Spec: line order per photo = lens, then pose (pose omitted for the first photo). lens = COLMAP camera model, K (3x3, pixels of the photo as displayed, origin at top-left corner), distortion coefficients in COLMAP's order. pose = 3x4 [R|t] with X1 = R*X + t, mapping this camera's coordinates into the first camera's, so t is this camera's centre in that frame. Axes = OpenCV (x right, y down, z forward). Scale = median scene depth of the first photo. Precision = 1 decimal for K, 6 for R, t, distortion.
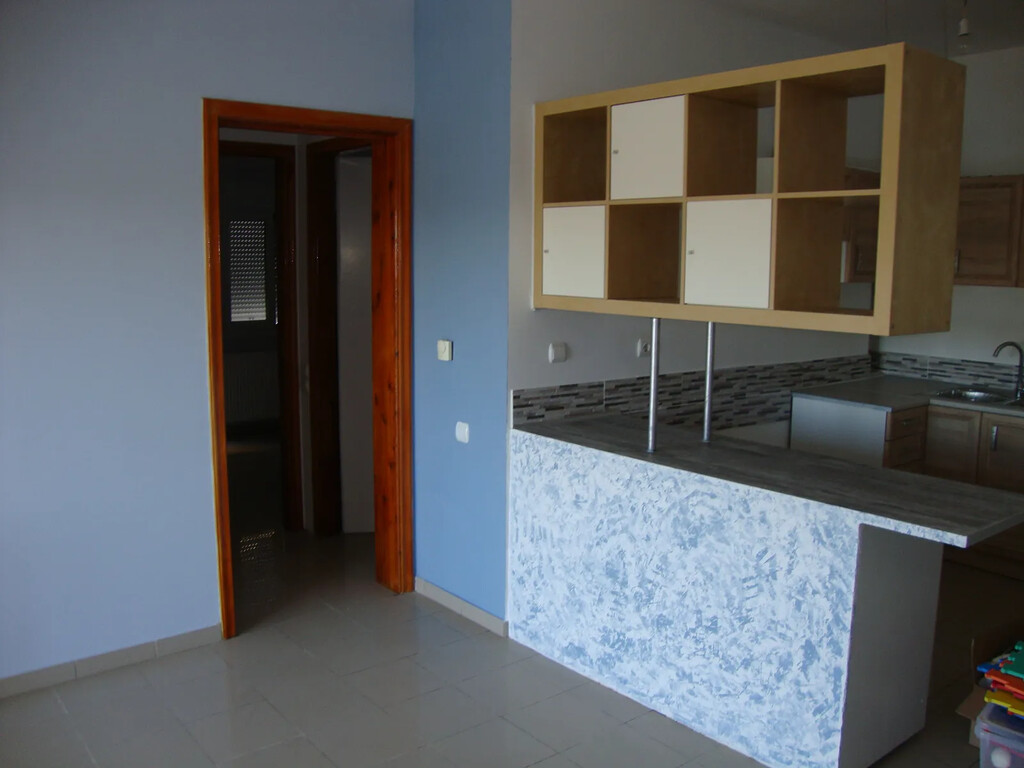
lens RADIAL K [[927.9, 0, 520.2], [0, 927.9, 380.4], [0, 0, 1]] dist [-0.172505, 0.165925]
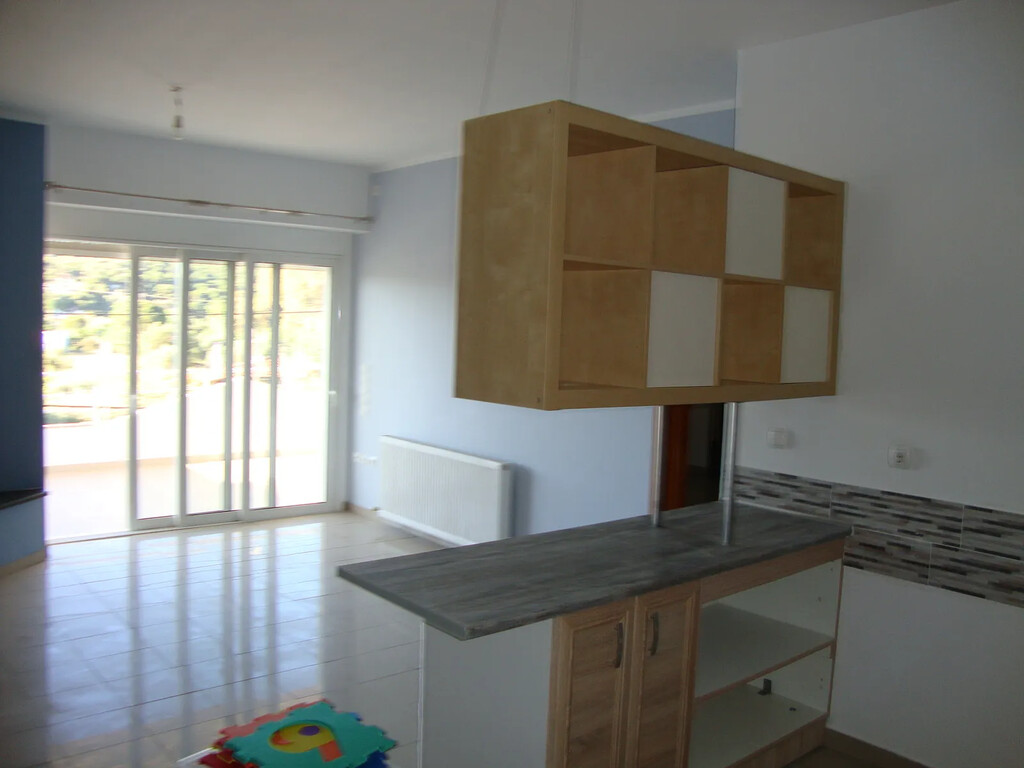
lens RADIAL K [[927.9, 0, 519.1], [0, 927.9, 390.5], [0, 0, 1]] dist [-0.172505, 0.165925]
pose [[0.011897, 0.064533, -0.997845, 0.941551], [-0.169018, 0.983686, 0.061602, -0.087692], [0.985541, 0.167921, 0.022611, 0.670721]]
